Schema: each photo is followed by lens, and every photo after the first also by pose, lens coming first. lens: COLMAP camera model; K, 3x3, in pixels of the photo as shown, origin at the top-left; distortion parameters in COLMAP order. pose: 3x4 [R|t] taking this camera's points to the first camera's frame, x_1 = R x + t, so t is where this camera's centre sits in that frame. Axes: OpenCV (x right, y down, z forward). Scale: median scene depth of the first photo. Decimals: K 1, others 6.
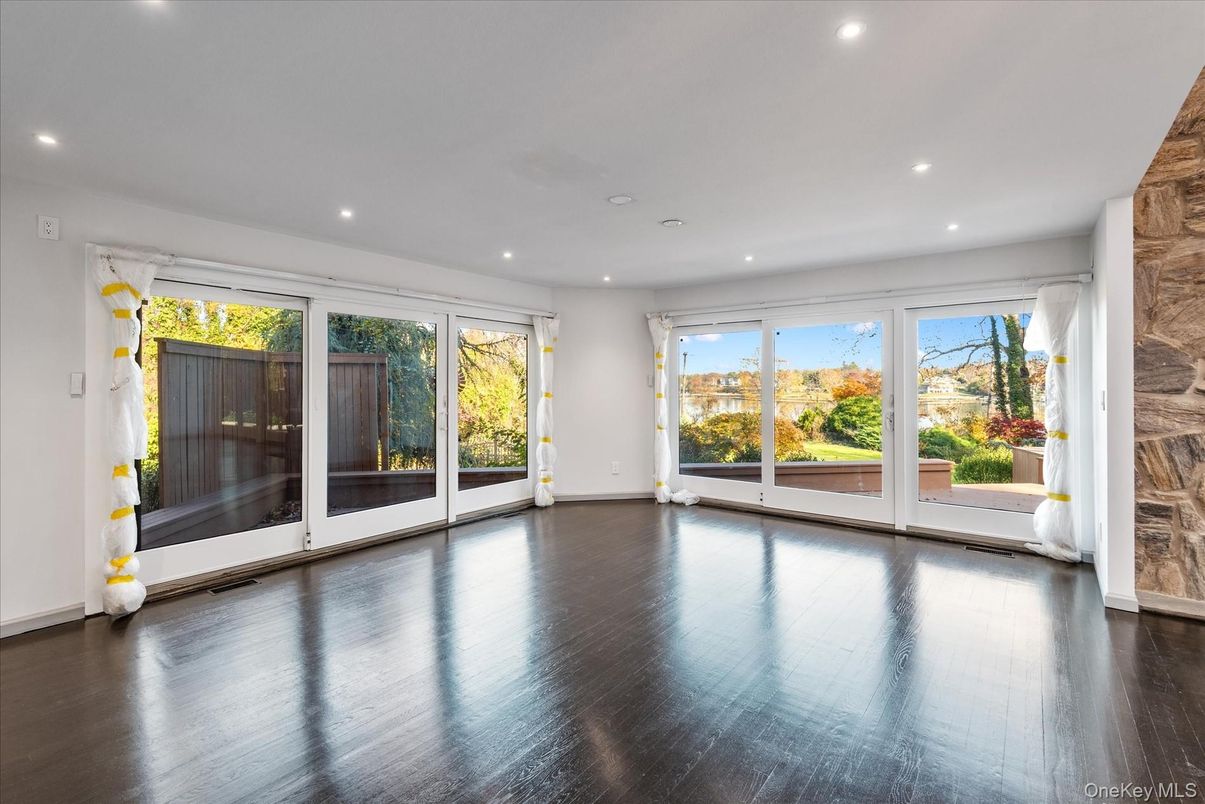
lens RADIAL K [[533.3, 0, 626.7], [0, 533.3, 384.0], [0, 0, 1]] dist [0.010758, -0.001179]
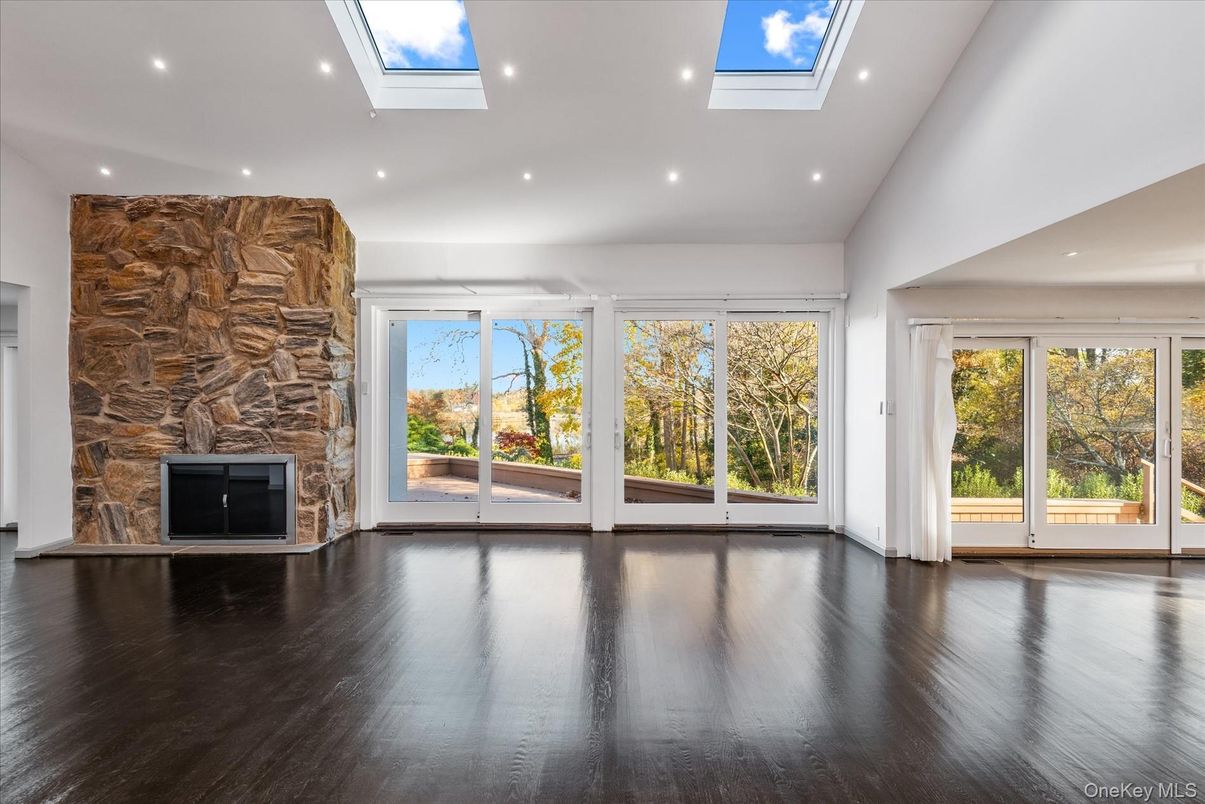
lens RADIAL K [[533.3, 0, 604.6], [0, 533.3, 407.6], [0, 0, 1]] dist [0.010758, -0.001179]
pose [[0.810121, 0.001903, 0.586259, 0.843134], [-0.005688, 0.999973, 0.004615, -0.013575], [-0.586235, -0.007073, 0.810110, -0.738122]]
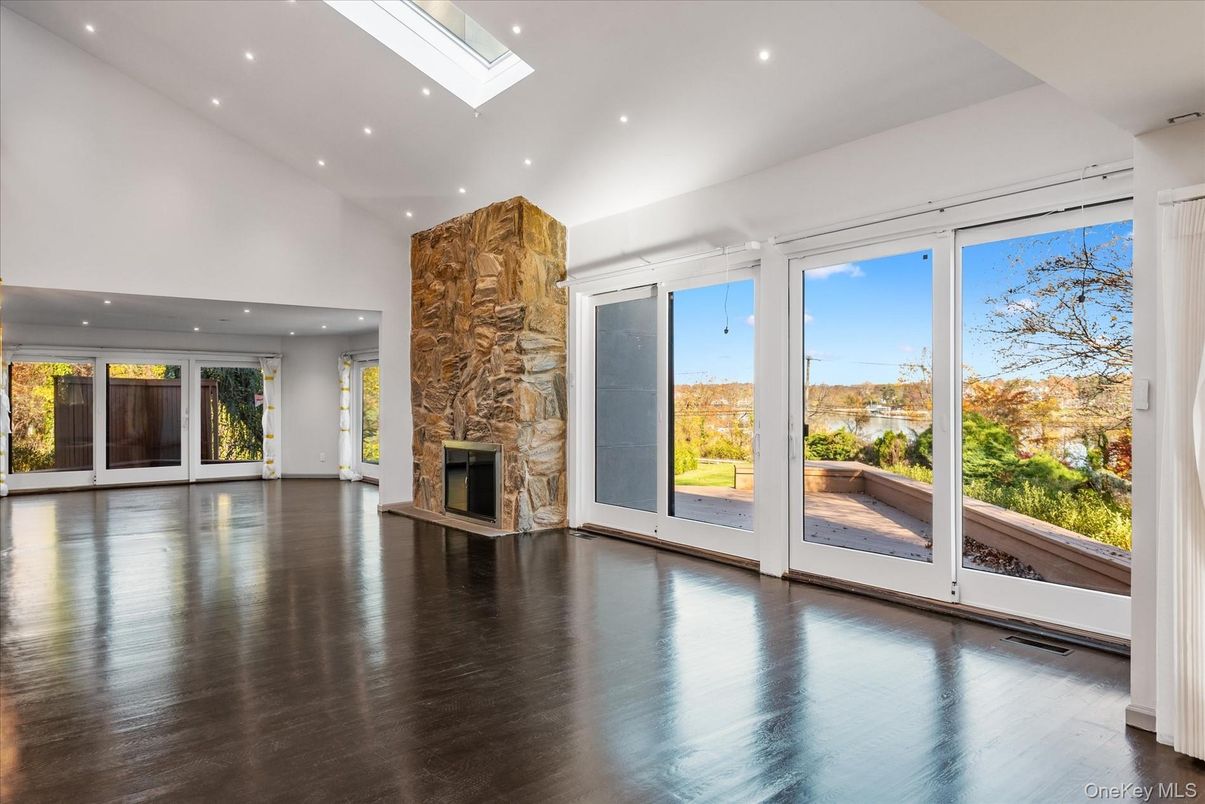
lens RADIAL K [[745.7, 0, 621.5], [0, 745.7, 409.1], [0, 0, 1]] dist [0.045209, -0.000932]
pose [[0.965810, 0.006039, -0.259181, 1.590062], [-0.002608, 0.999904, 0.013580, -0.008777], [0.259238, -0.012439, 0.965733, -0.959493]]
